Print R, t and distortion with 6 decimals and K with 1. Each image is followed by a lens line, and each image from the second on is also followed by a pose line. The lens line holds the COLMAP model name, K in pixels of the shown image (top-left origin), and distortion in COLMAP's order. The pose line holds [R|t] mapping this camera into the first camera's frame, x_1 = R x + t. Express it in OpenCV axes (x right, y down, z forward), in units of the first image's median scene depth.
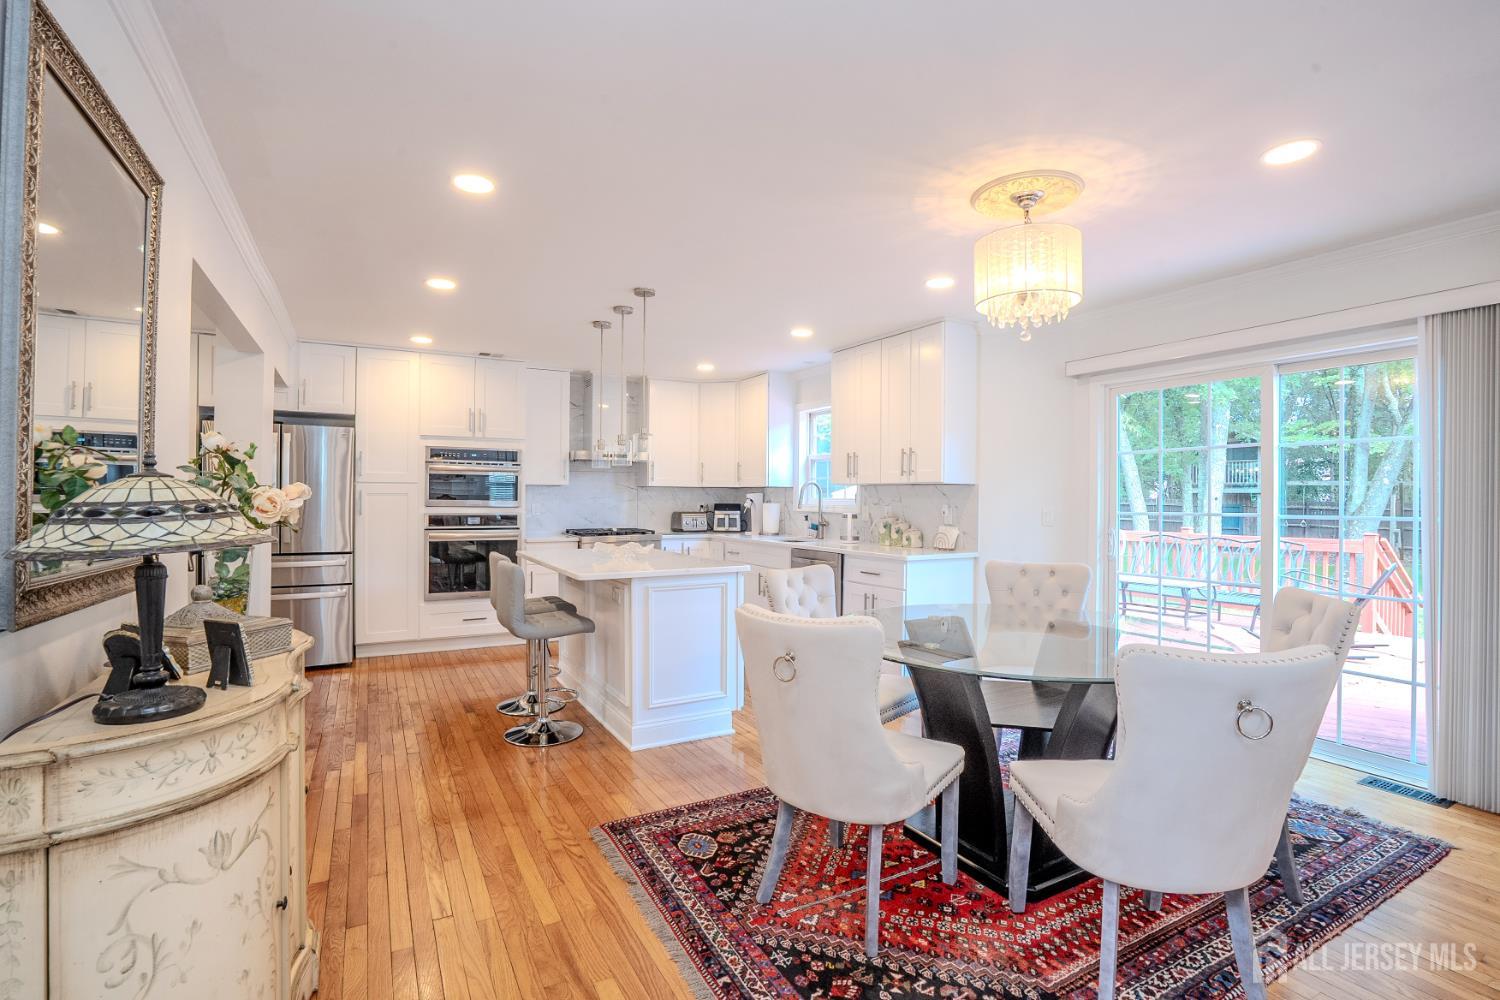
lens RADIAL K [[687.2, 0, 754.1], [0, 687.2, 498.9], [0, 0, 1]] dist [-0.048810, 0.011818]
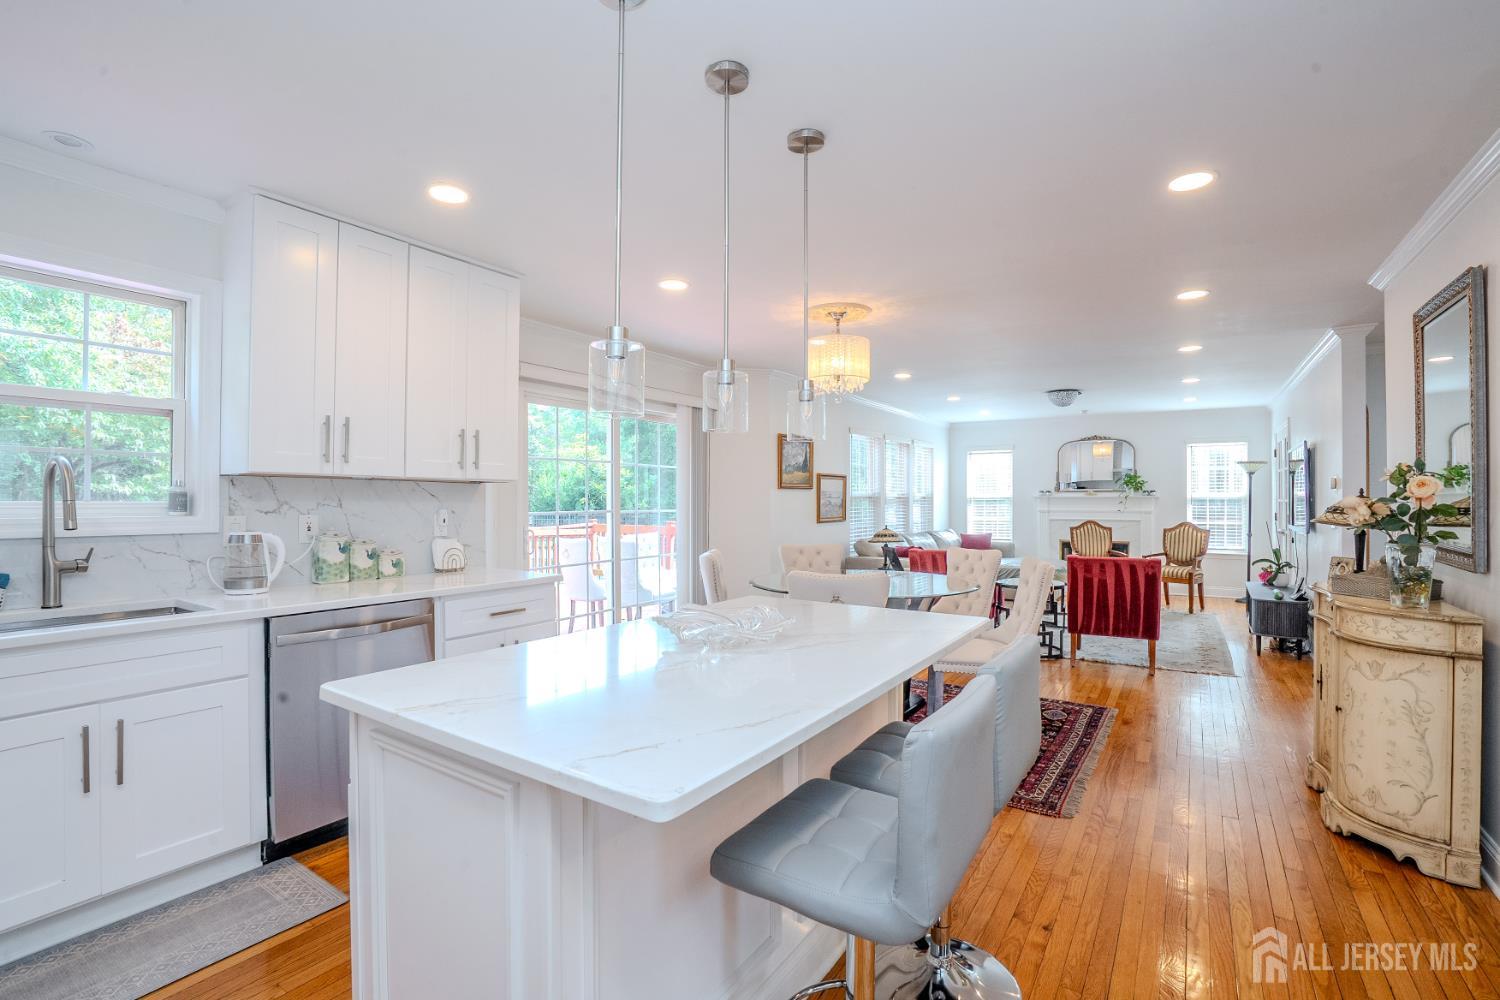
lens RADIAL K [[687.2, 0, 748.4], [0, 687.2, 503.1], [0, 0, 1]] dist [-0.048810, 0.011818]
pose [[-0.459504, -0.004612, 0.888164, -0.993515], [-0.001721, 0.999989, 0.004302, -0.004535], [-0.888174, 0.000448, -0.459507, 2.037652]]
